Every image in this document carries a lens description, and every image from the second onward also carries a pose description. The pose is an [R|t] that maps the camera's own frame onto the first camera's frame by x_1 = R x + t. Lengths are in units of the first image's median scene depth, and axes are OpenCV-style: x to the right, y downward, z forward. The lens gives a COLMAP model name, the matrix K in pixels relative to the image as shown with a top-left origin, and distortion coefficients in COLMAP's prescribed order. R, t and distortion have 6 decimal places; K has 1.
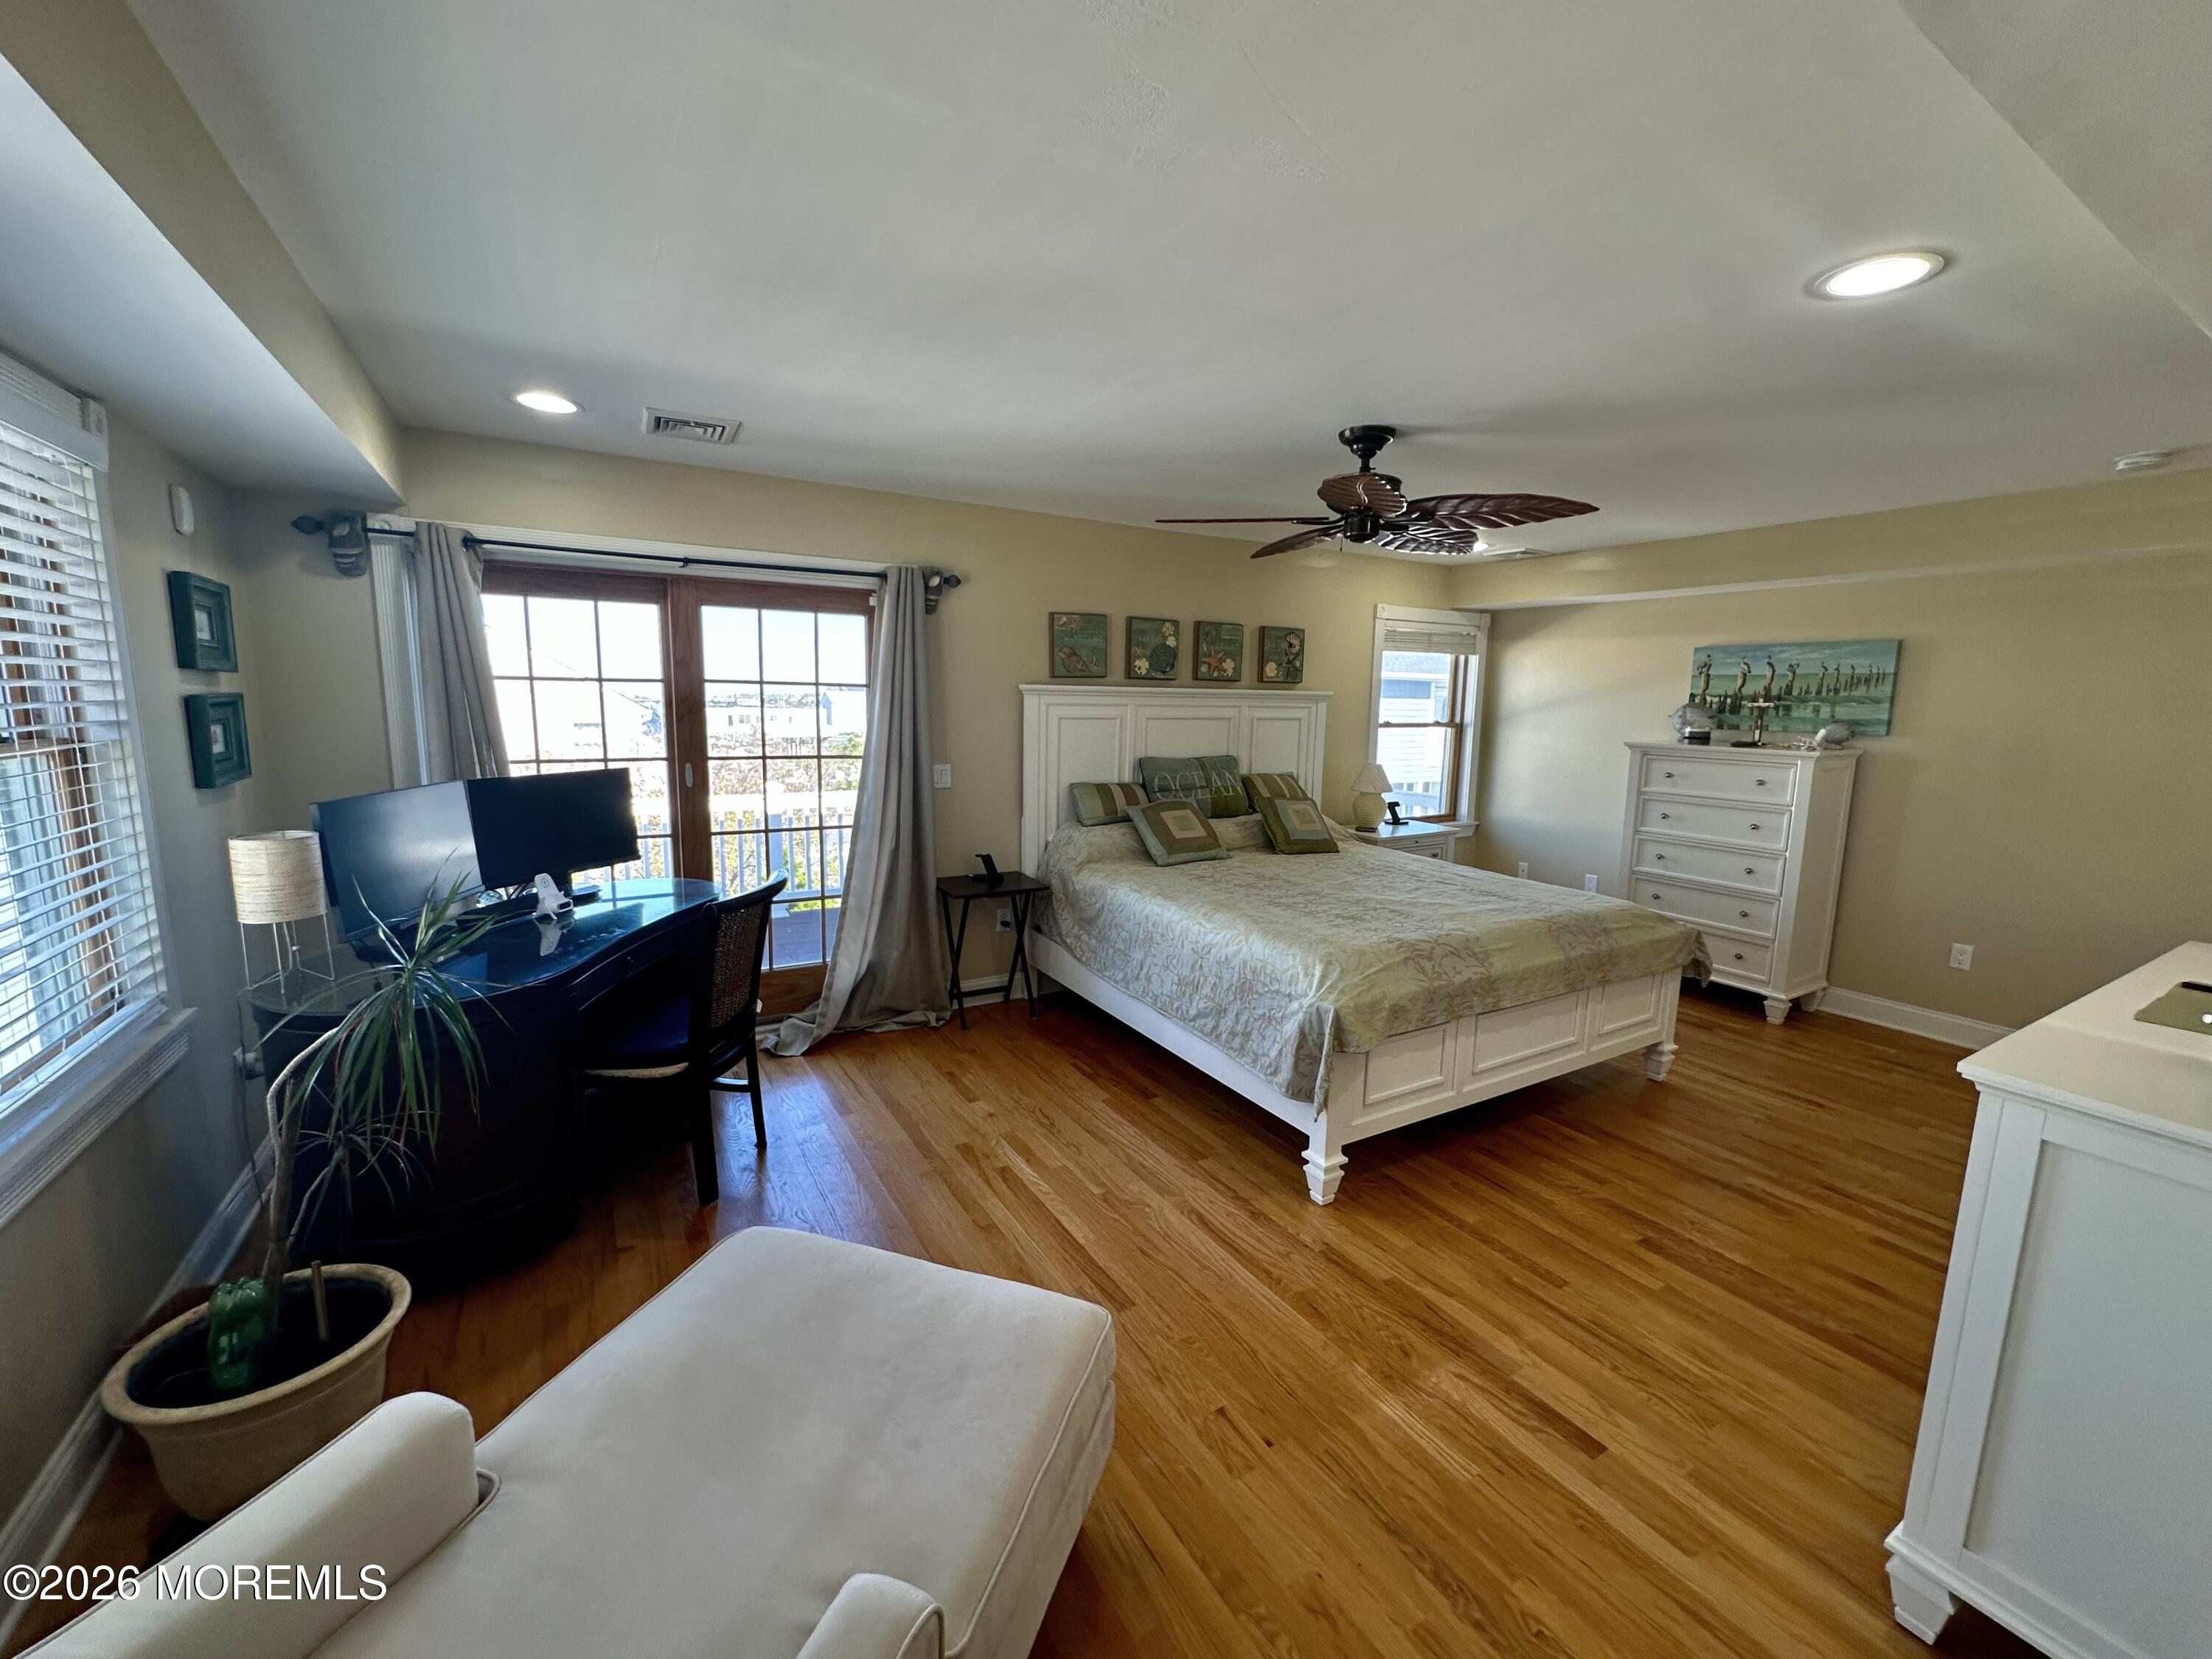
lens RADIAL K [[886.7, 0, 1109.6], [0, 886.7, 834.8], [0, 0, 1]] dist [-0.008559, -0.000285]
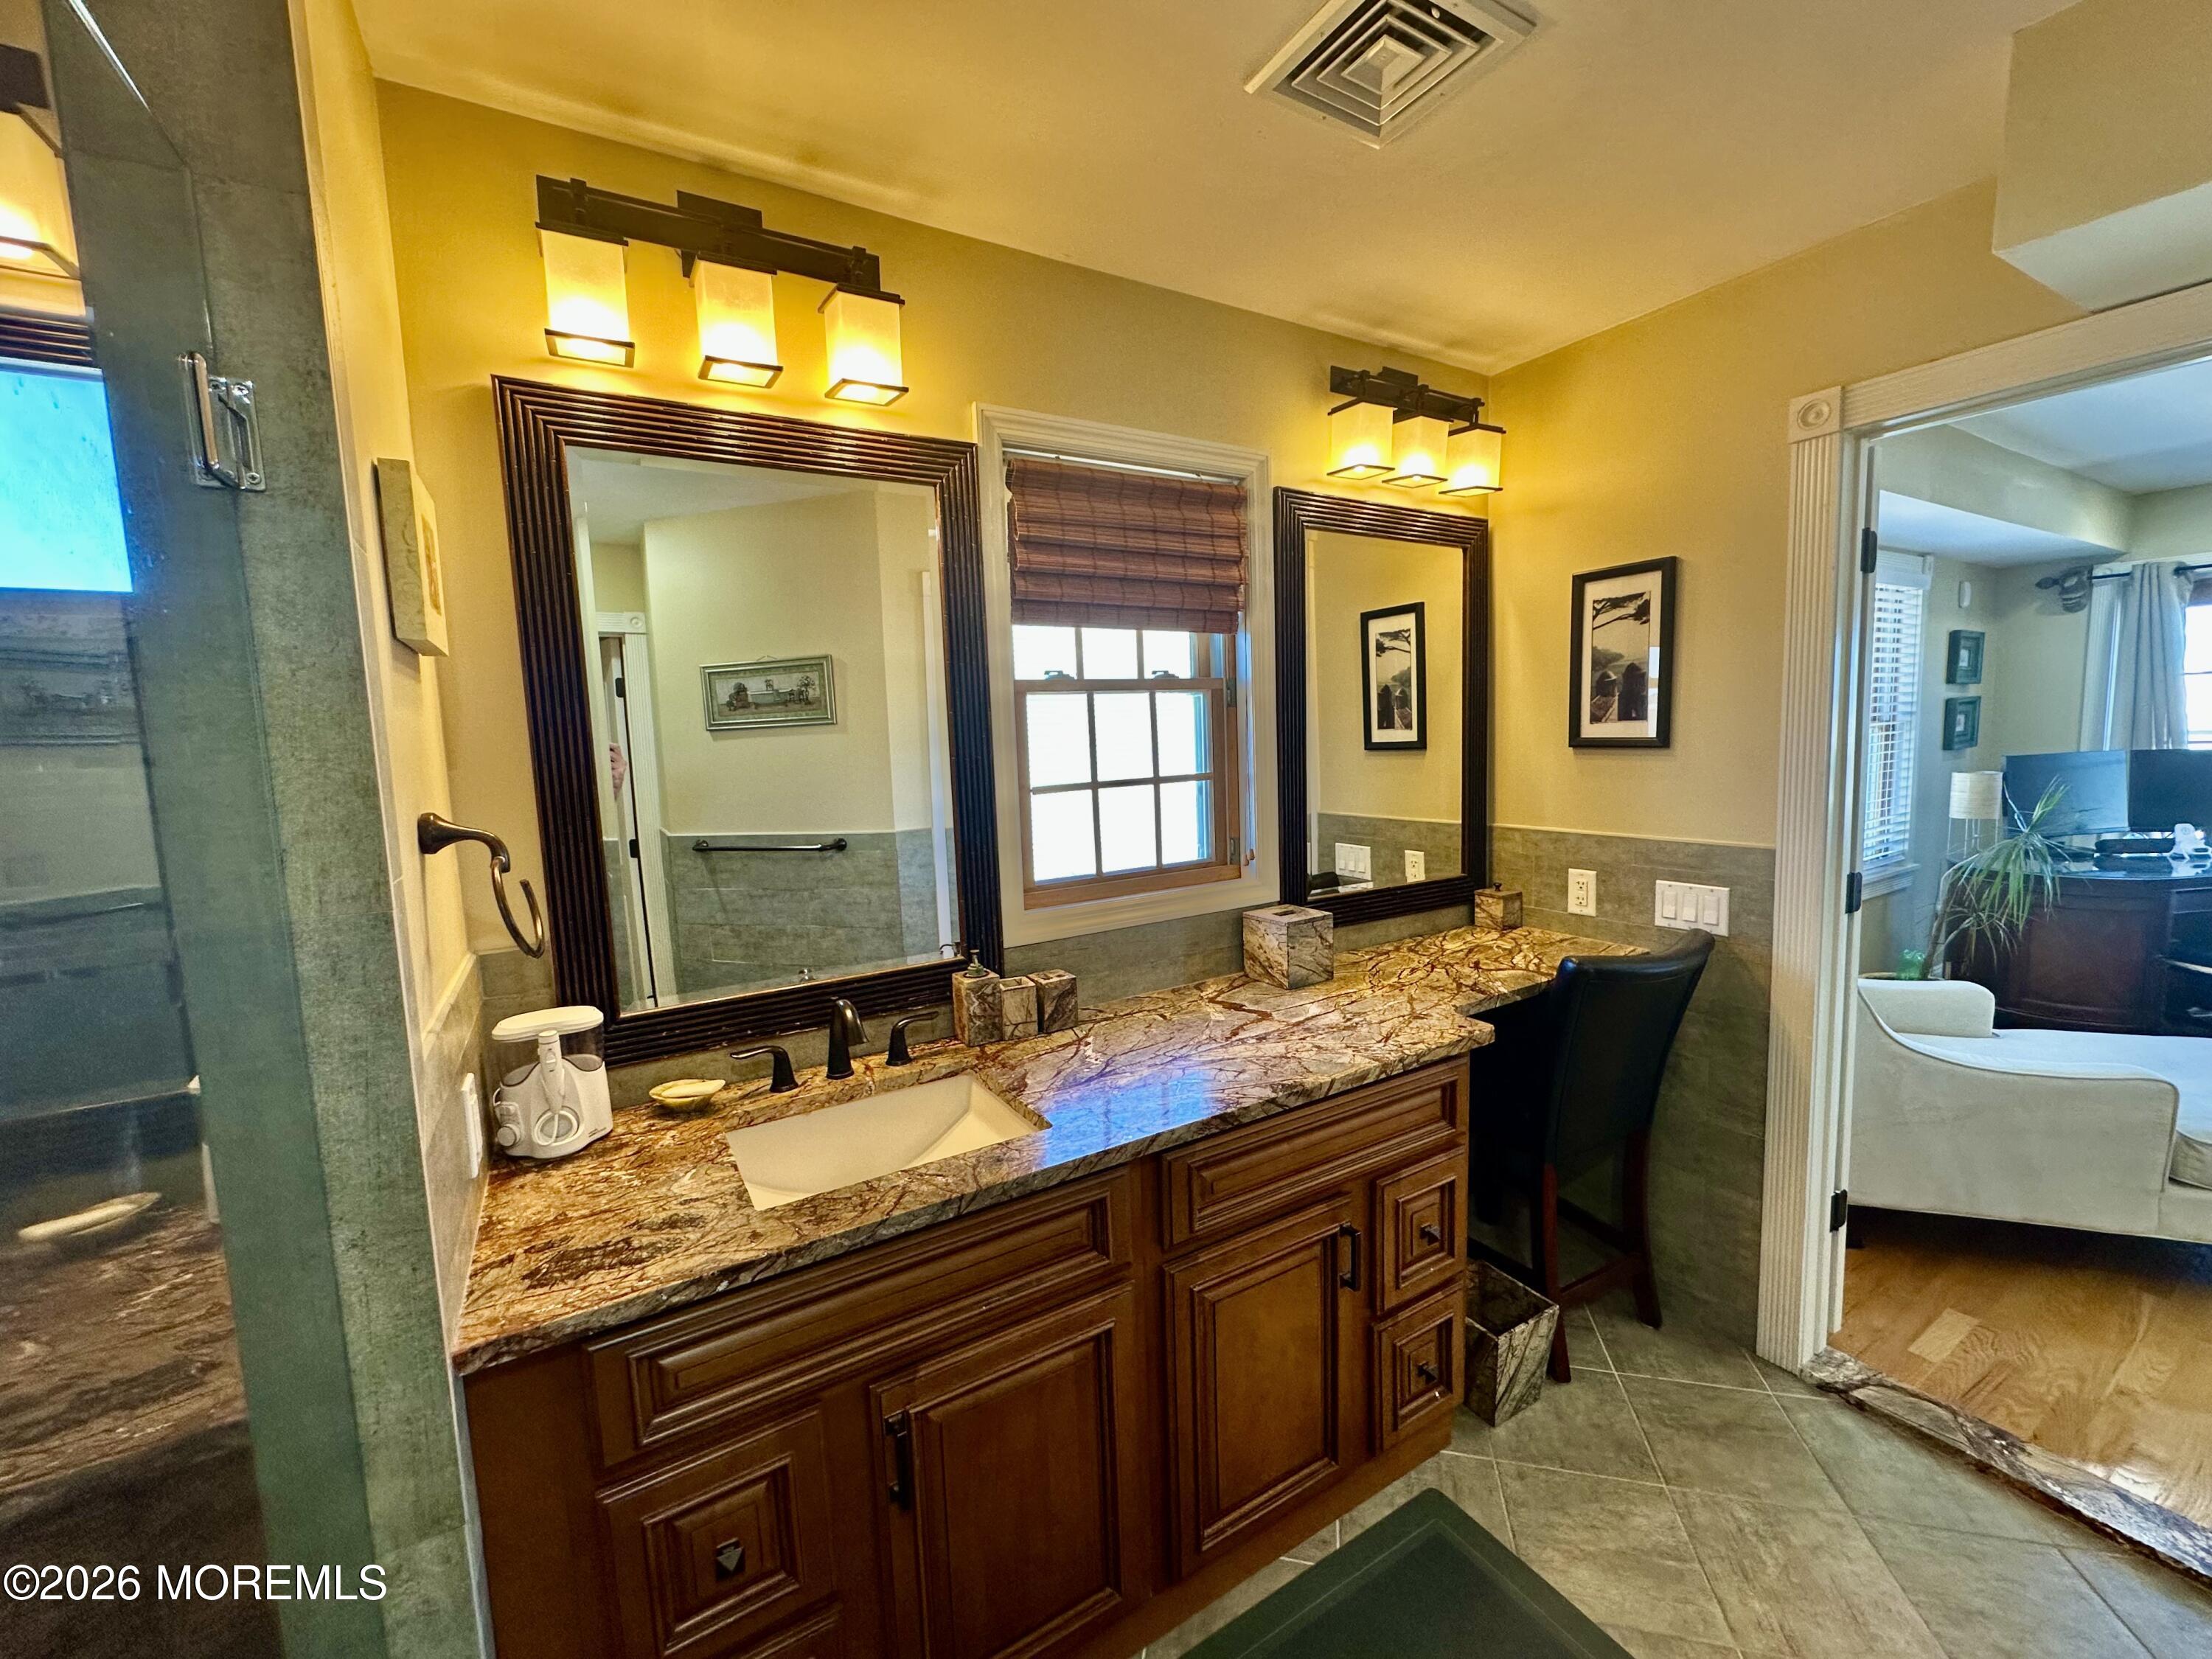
lens RADIAL K [[886.7, 0, 1108.2], [0, 886.7, 828.1], [0, 0, 1]] dist [-0.008559, -0.000285]
pose [[-0.005923, 0.088975, -0.996016, 0.745732], [-0.111181, 0.989800, 0.089081, 0.129333], [0.993782, 0.111266, 0.004030, -0.659869]]
